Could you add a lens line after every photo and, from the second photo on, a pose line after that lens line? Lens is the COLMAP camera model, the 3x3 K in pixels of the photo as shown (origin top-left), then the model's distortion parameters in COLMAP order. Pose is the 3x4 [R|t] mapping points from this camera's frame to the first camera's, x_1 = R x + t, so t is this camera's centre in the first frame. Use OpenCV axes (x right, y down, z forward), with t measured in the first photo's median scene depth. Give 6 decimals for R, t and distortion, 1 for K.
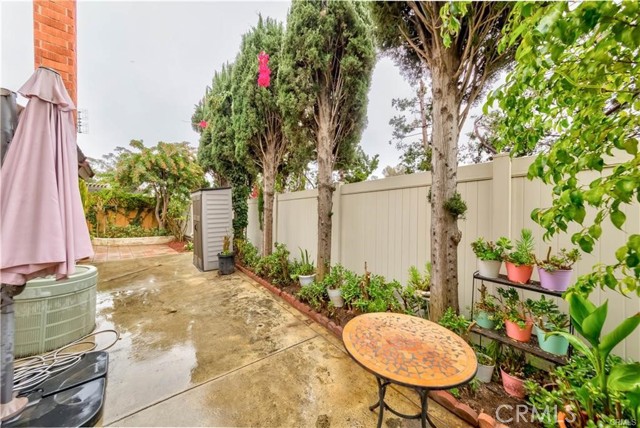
lens RADIAL K [[224.9, 0, 313.5], [0, 224.9, 210.4], [0, 0, 1]] dist [0.001181, 0.000160]
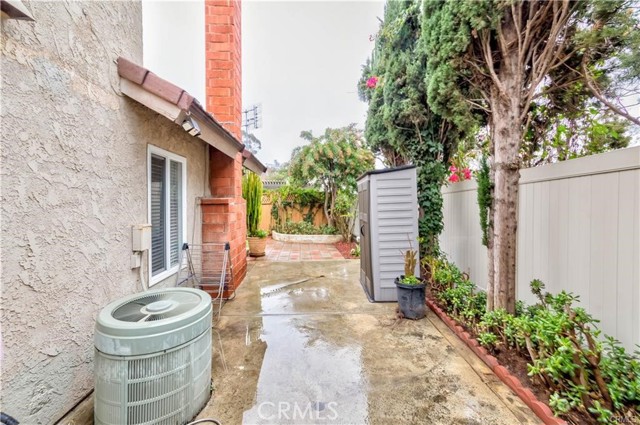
lens RADIAL K [[263.6, 0, 306.6], [0, 263.6, 209.6], [0, 0, 1]] dist [0.002029, -0.000083]
pose [[0.763183, 0.000238, -0.646182, -0.120686], [0.011297, 0.999842, 0.013710, -0.000403], [0.646083, -0.017763, 0.763060, 0.249125]]
